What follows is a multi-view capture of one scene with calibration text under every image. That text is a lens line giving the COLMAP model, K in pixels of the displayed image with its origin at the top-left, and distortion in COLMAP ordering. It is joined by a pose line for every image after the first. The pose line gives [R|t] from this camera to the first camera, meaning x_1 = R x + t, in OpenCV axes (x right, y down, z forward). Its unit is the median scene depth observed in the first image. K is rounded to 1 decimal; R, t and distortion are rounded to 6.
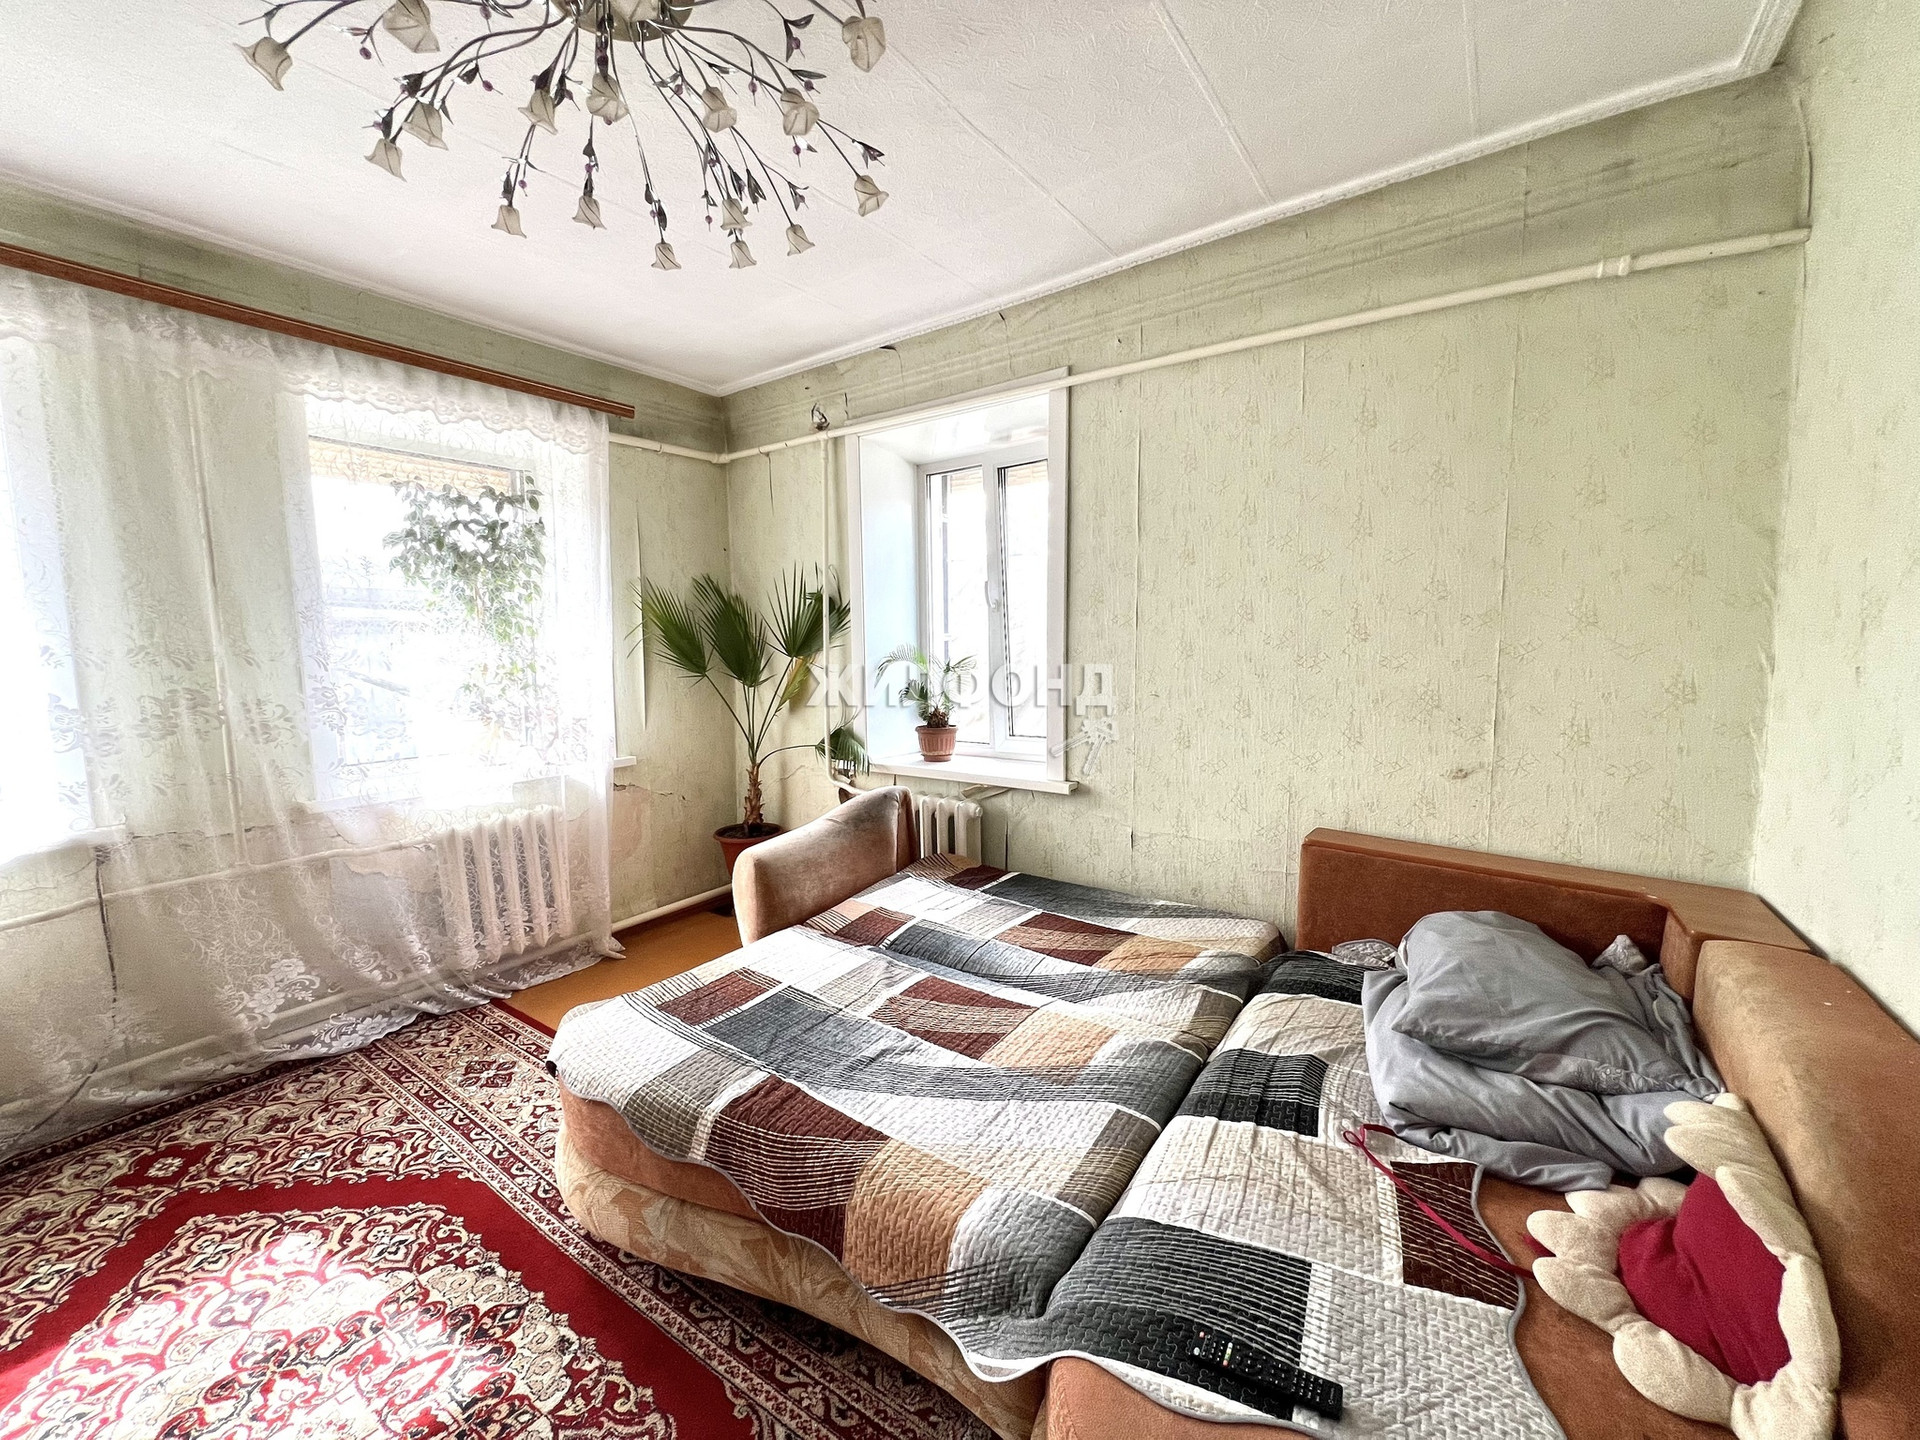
lens RADIAL K [[764.3, 0, 960.4], [0, 764.3, 718.7], [0, 0, 1]] dist [-0.001933, 0.000884]
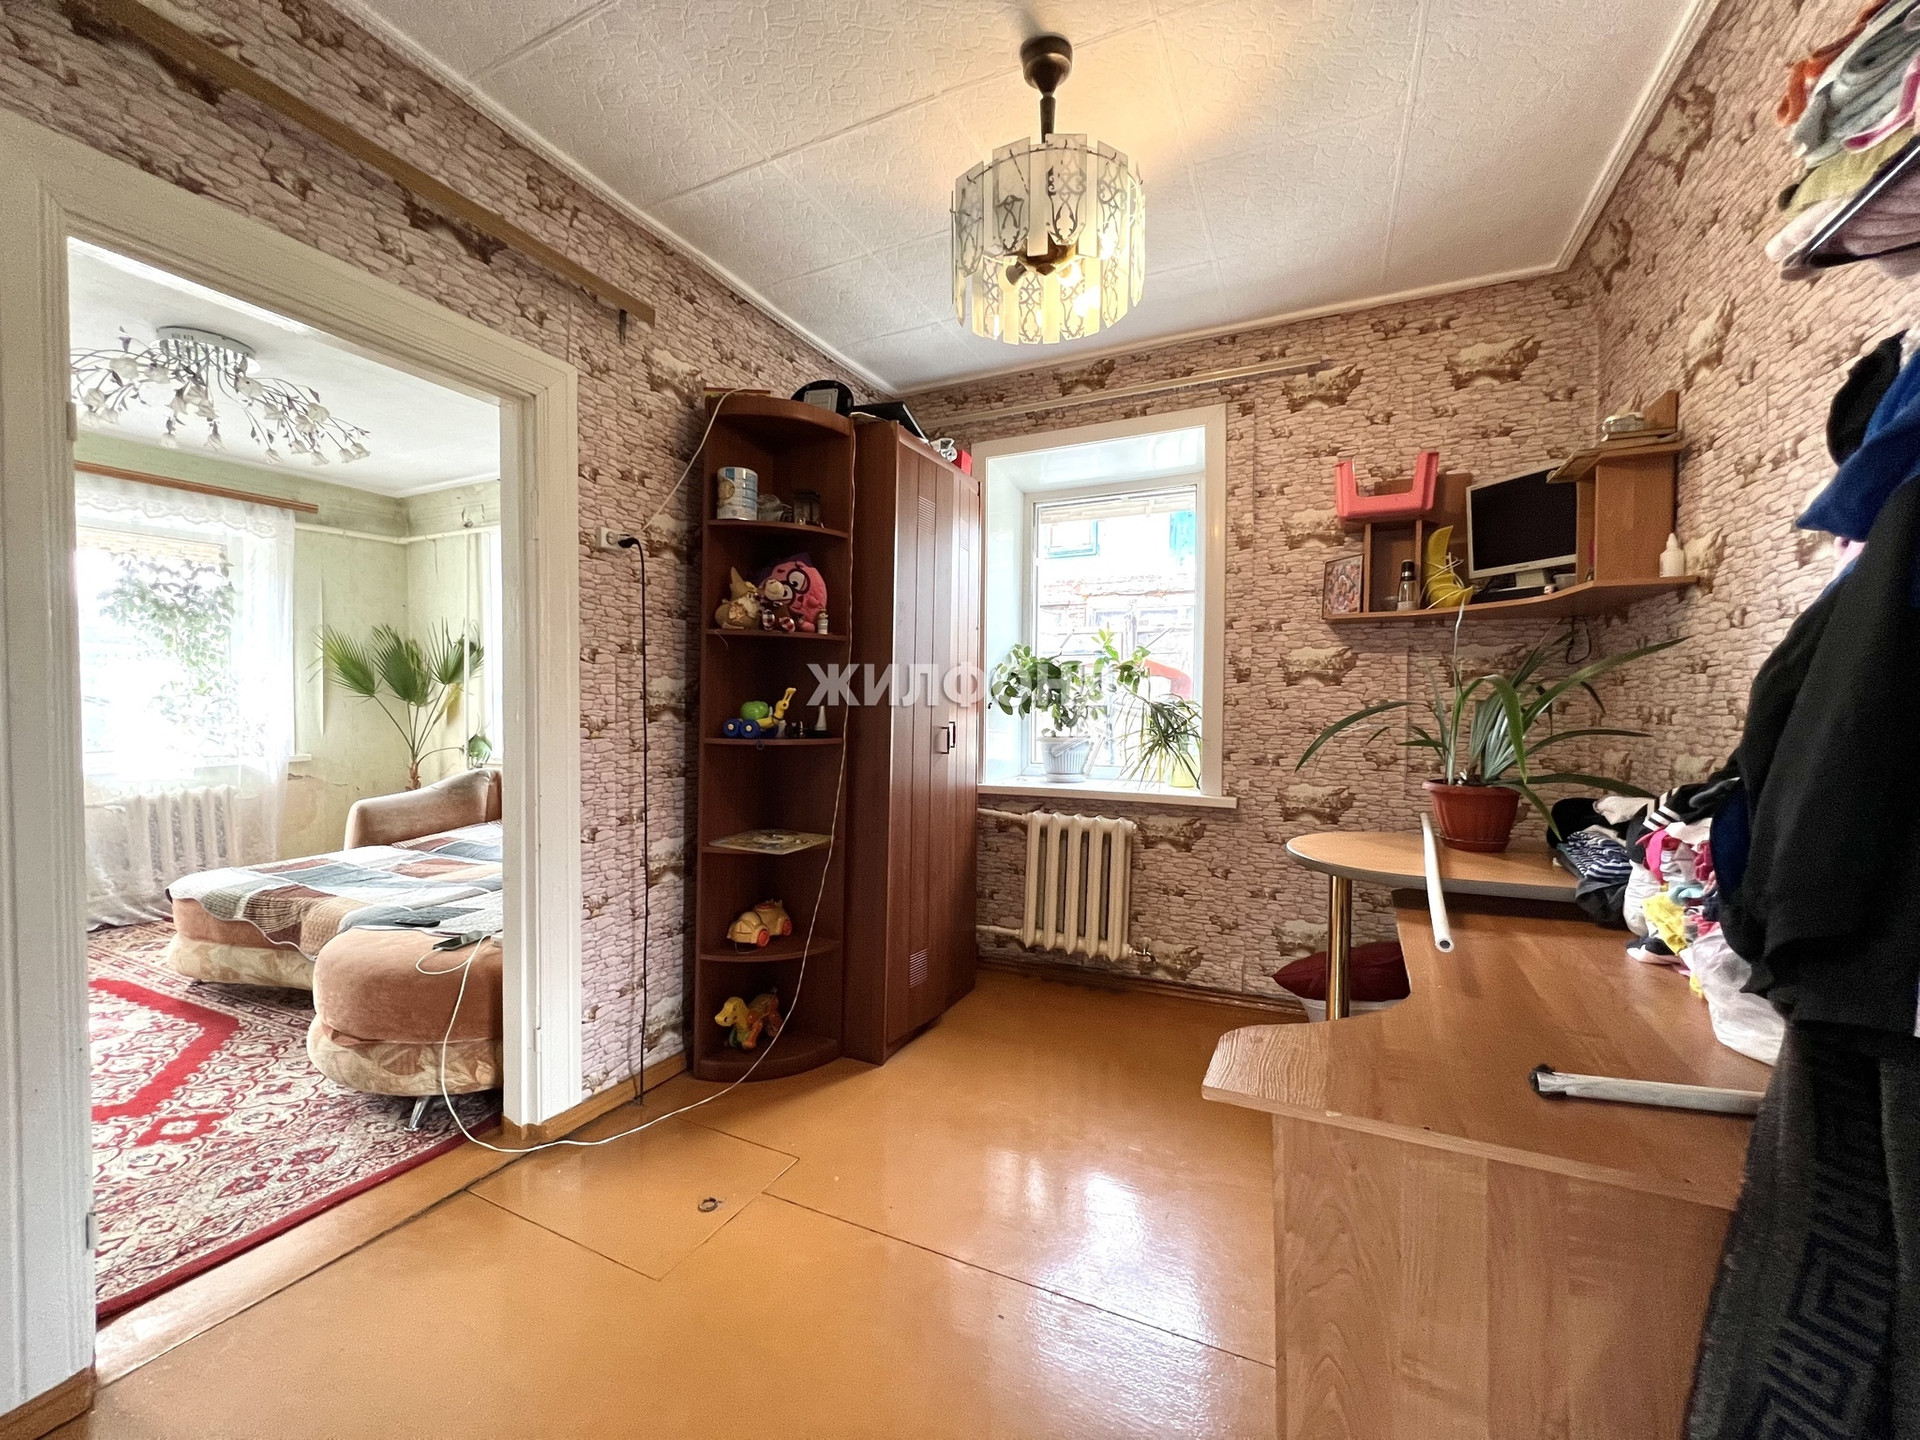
lens RADIAL K [[764.3, 0, 963.3], [0, 764.3, 720.1], [0, 0, 1]] dist [-0.001933, 0.000884]
pose [[0.984563, 0.007978, 0.174849, 0.558927], [0.003835, 0.997738, -0.067120, 0.097385], [-0.174988, 0.066754, 0.982305, -0.634197]]
